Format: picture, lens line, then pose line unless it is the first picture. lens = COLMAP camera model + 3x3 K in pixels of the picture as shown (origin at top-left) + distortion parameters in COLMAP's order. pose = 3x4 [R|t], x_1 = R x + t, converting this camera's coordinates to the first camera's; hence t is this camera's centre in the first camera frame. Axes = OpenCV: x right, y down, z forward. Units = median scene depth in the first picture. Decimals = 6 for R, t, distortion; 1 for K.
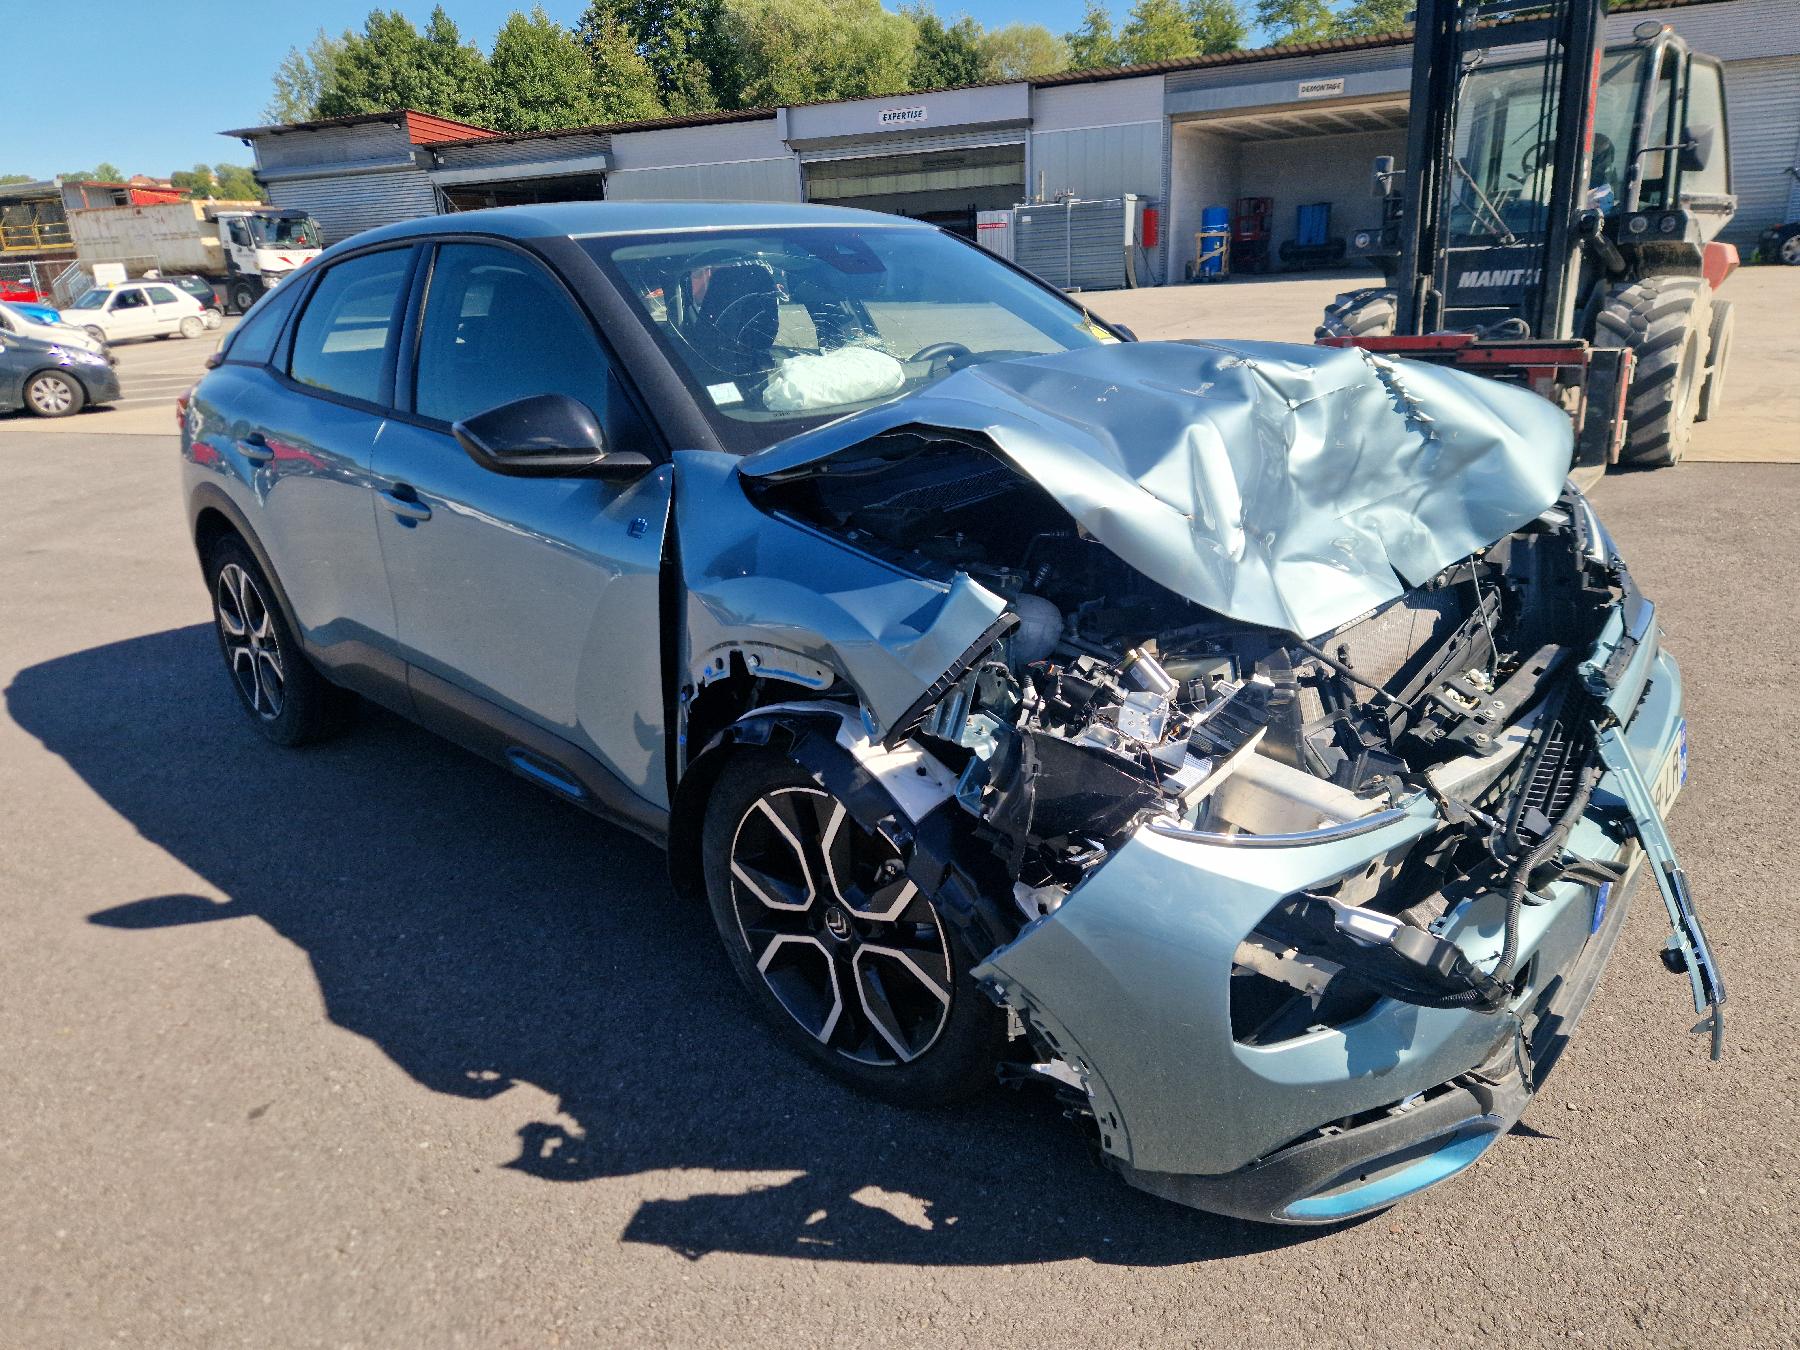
lens RADIAL K [[1257.9, 0, 900.0], [0, 1257.9, 675.0], [0, 0, 1]] dist [0.091055, -0.086232]
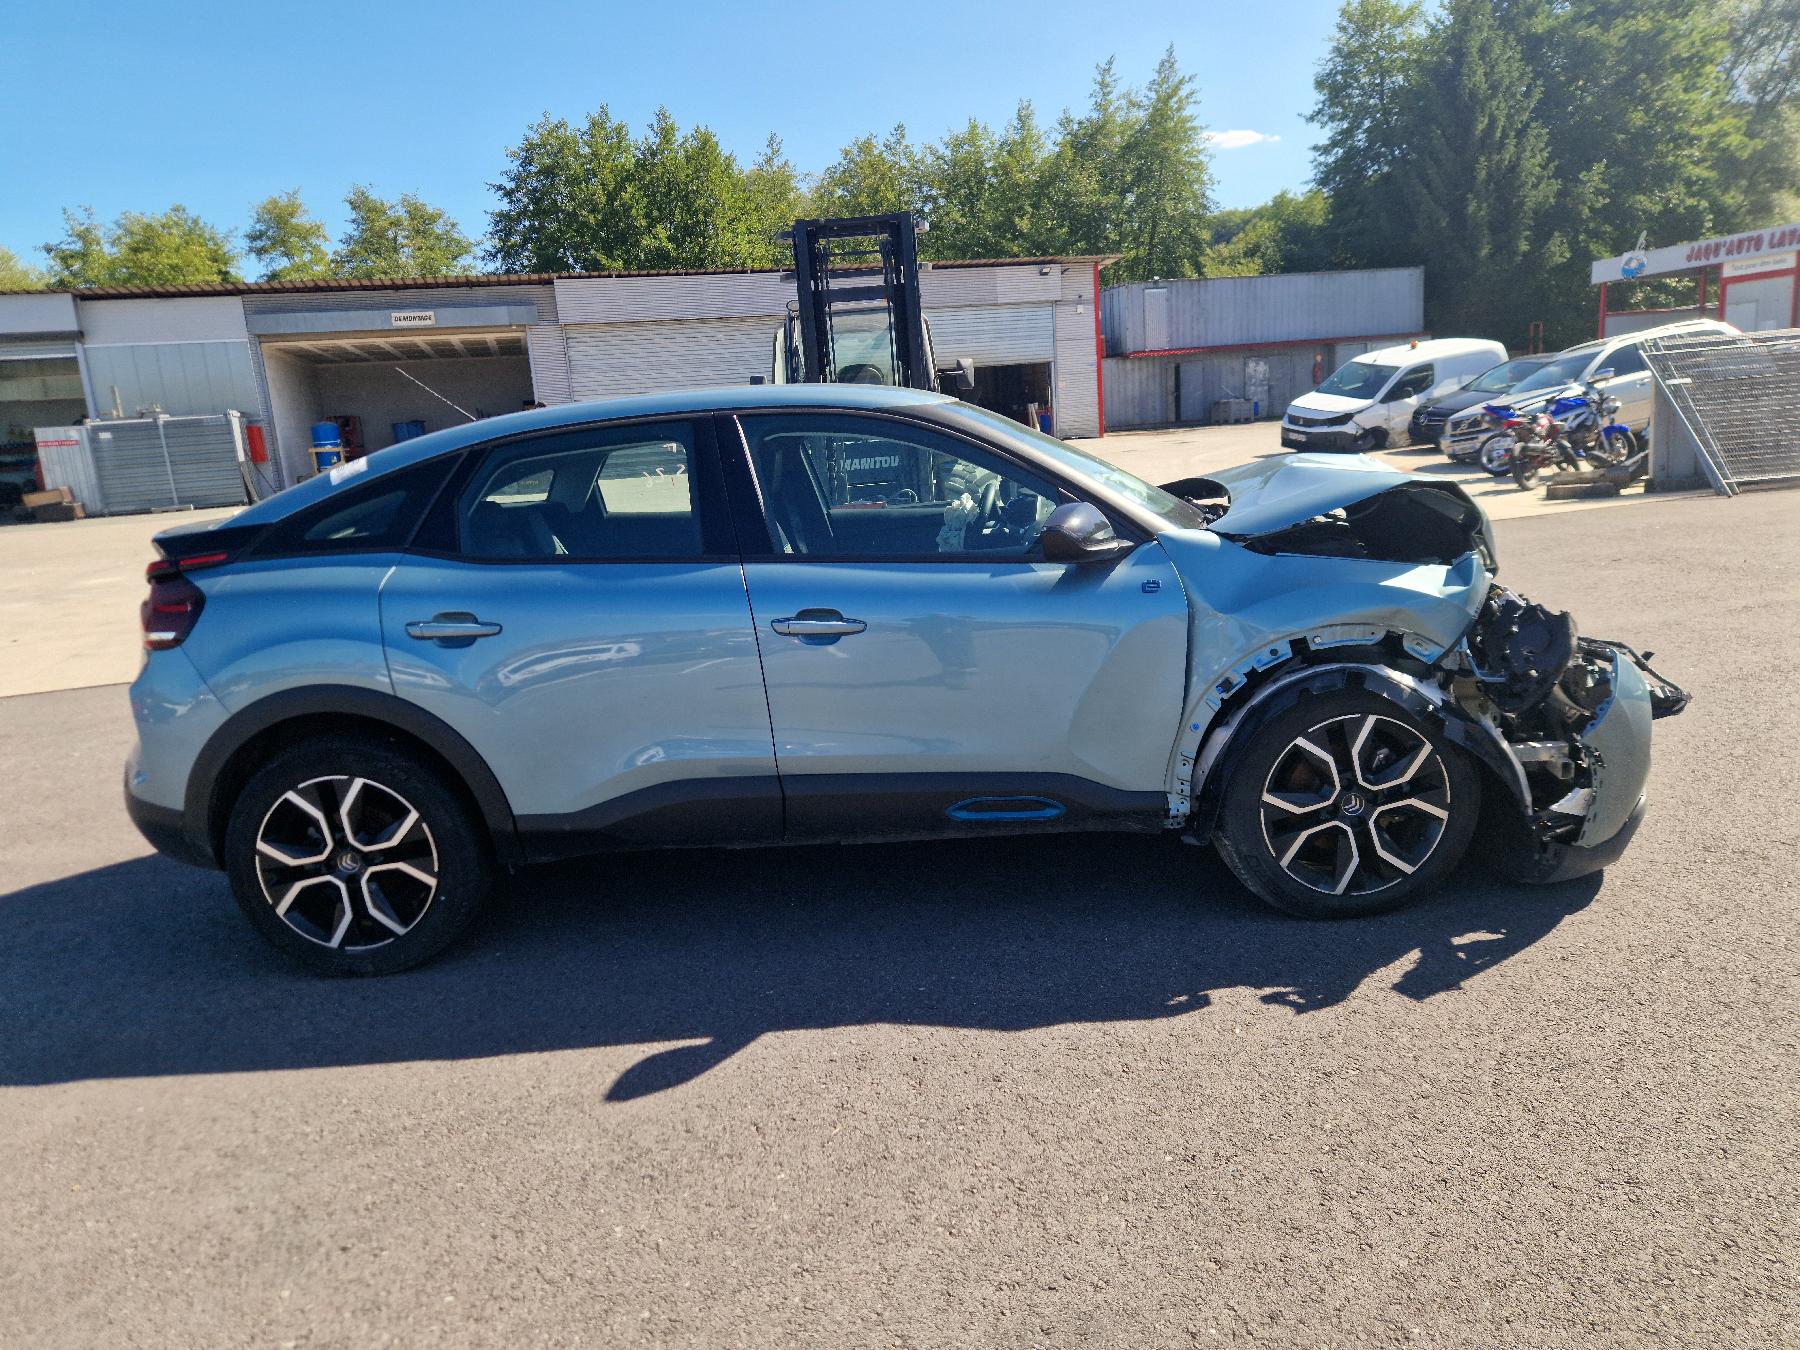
lens RADIAL K [[1257.9, 0, 900.0], [0, 1257.9, 675.0], [0, 0, 1]] dist [0.091055, -0.086232]
pose [[0.724322, -0.143904, 0.674277, -1.538685], [0.250568, 0.966047, -0.062993, 0.000251], [-0.642319, 0.214580, 0.735787, 0.167056]]
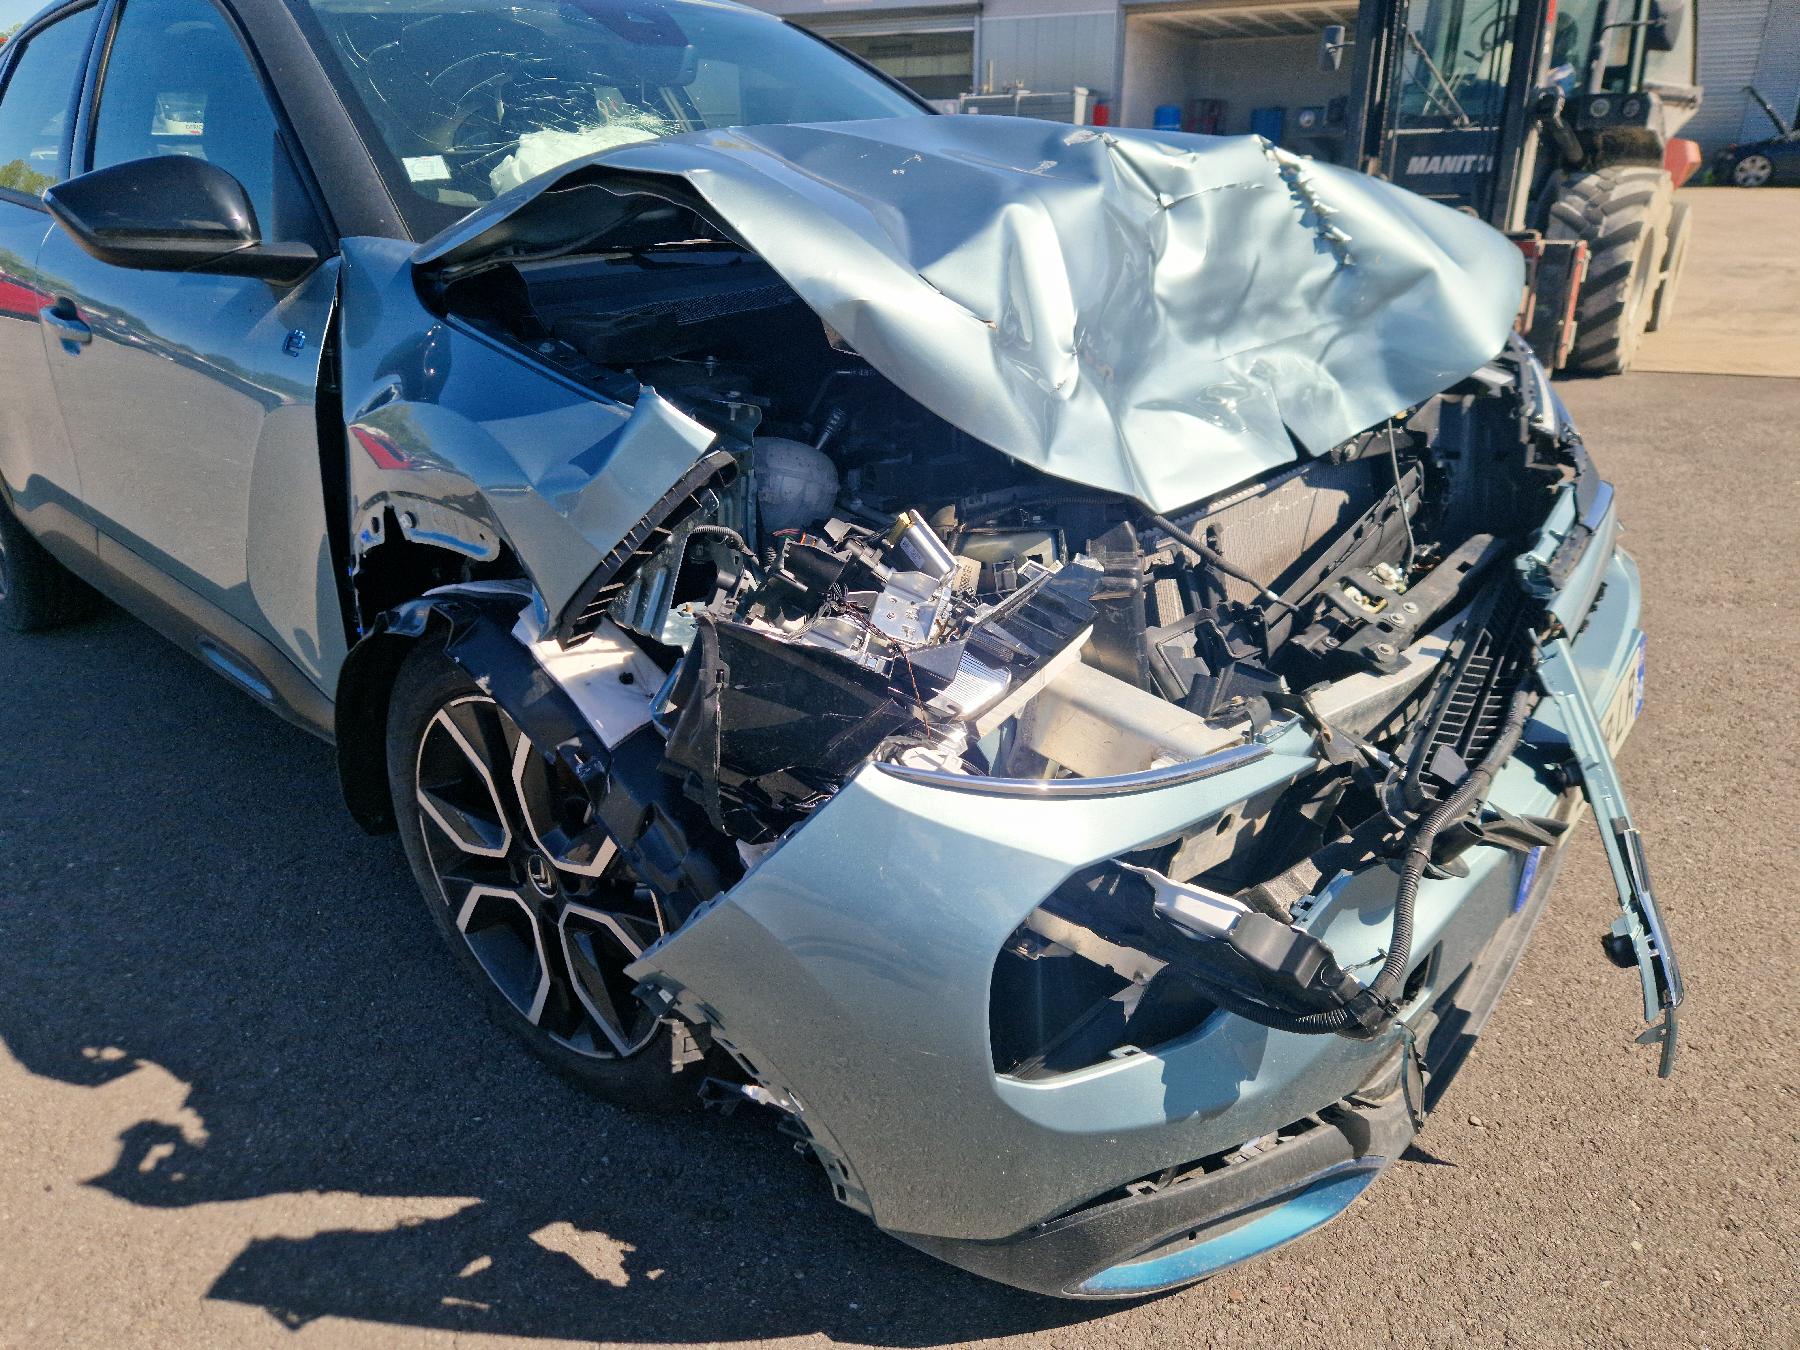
lens RADIAL K [[1249.0, 0, 873.7], [0, 1249.0, 664.2], [0, 0, 1]] dist [0.089704, -0.089946]
pose [[0.999359, 0.024106, 0.026476, 0.130337], [-0.025699, 0.997772, 0.061575, 0.019091], [-0.024932, -0.062216, 0.997751, 0.254279]]
